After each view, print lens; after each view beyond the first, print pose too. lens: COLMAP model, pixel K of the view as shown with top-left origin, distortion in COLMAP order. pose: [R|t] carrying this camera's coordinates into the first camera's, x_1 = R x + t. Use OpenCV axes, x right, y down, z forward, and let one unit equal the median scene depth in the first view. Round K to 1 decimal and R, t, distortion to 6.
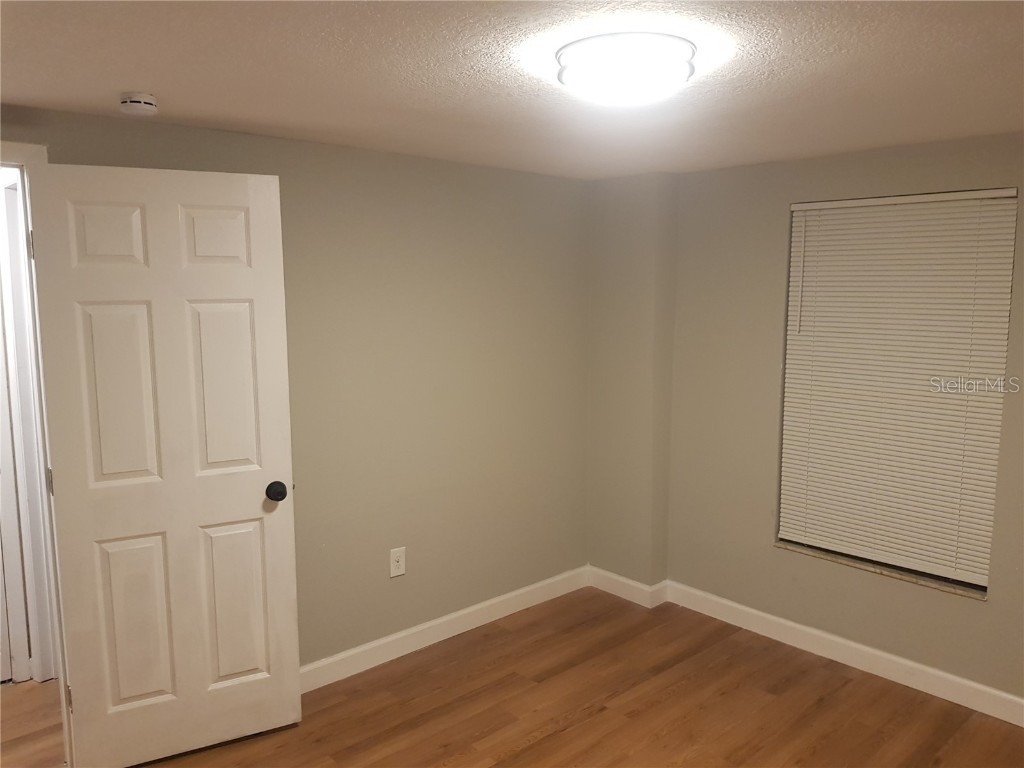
lens RADIAL K [[789.9, 0, 512.0], [0, 789.9, 384.0], [0, 0, 1]] dist [-0.033523, -0.003151]
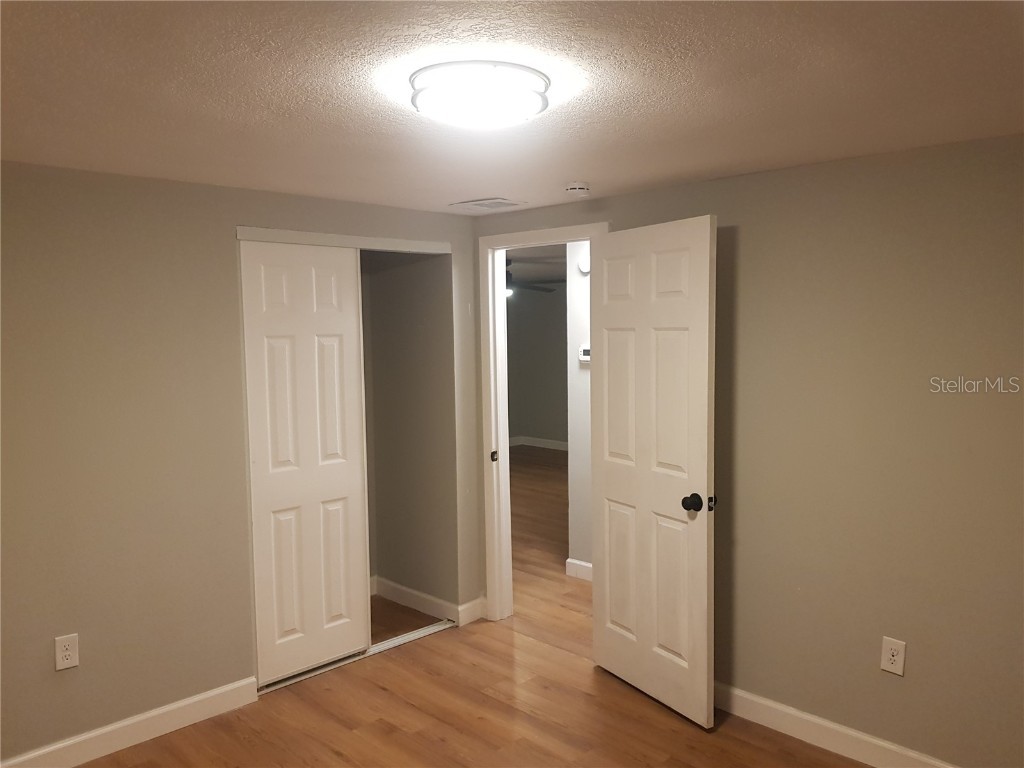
lens RADIAL K [[795.7, 0, 512.0], [0, 795.7, 384.0], [0, 0, 1]] dist [-0.002641, -0.004147]
pose [[0.025753, 0.082429, -0.996264, 0.818032], [-0.116825, 0.990014, 0.078892, -0.088561], [0.992819, 0.114357, 0.035125, 0.713029]]
